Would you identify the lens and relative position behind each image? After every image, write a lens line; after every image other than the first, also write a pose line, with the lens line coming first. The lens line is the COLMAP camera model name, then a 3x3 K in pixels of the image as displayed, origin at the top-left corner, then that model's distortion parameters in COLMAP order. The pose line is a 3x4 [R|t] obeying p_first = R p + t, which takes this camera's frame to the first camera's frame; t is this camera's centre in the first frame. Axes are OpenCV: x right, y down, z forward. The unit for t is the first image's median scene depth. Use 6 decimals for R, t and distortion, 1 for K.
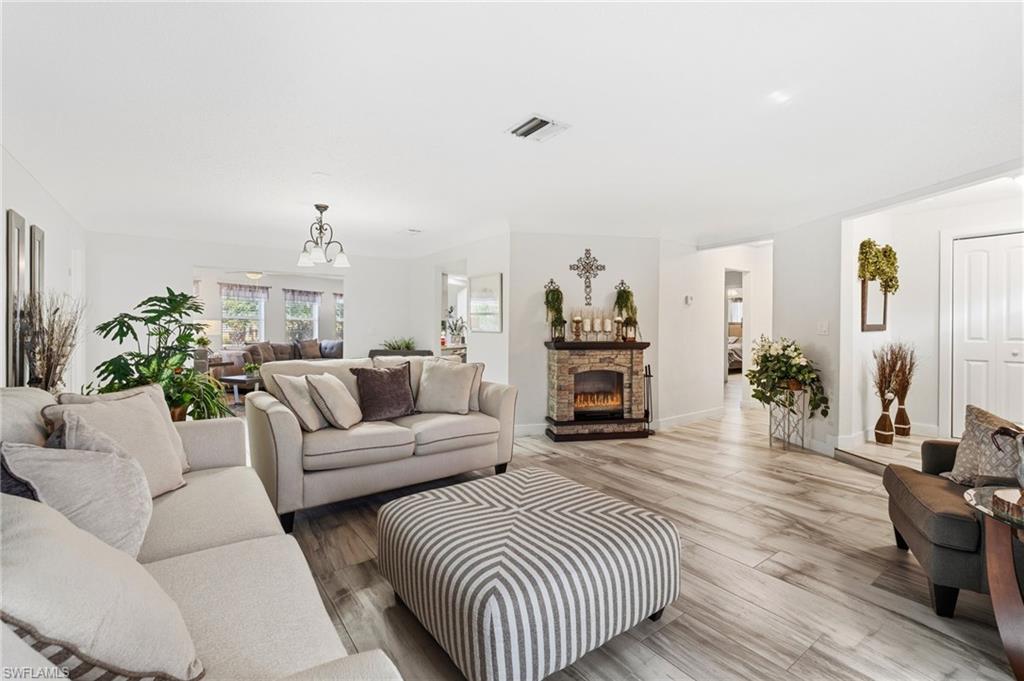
lens RADIAL K [[447.7, 0, 512.3], [0, 447.7, 337.1], [0, 0, 1]] dist [-0.001168, 0.000988]
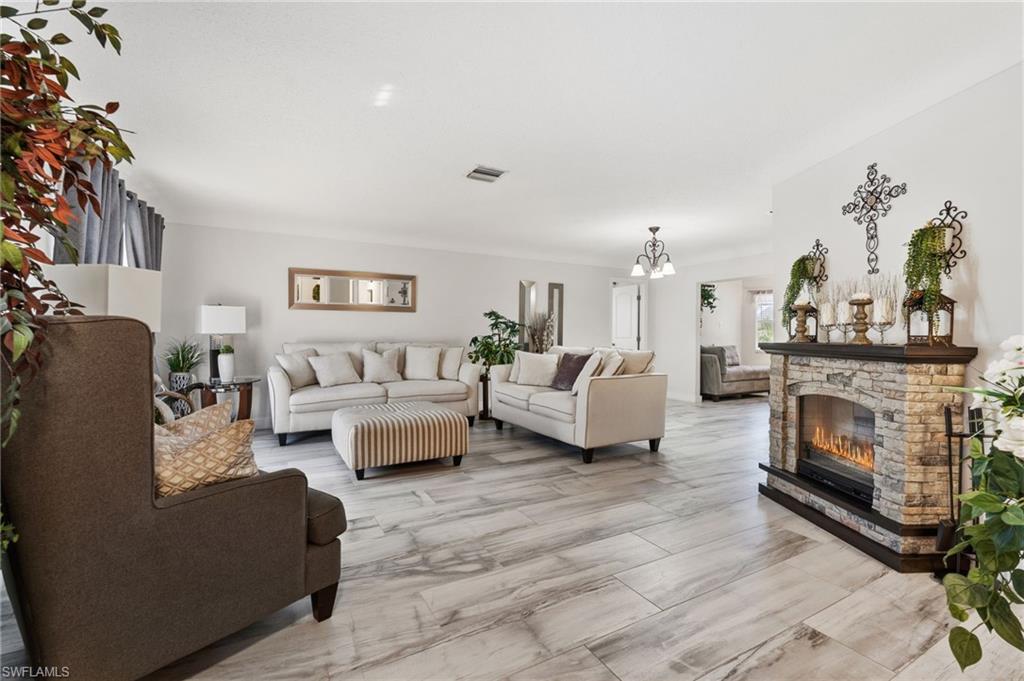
lens RADIAL K [[447.7, 0, 511.7], [0, 447.7, 339.2], [0, 0, 1]] dist [-0.001168, 0.000988]
pose [[-0.122161, 0.008964, -0.992470, 0.861307], [-0.023359, 0.999656, 0.011904, 0.009760], [0.992235, 0.024637, -0.121909, 0.770818]]
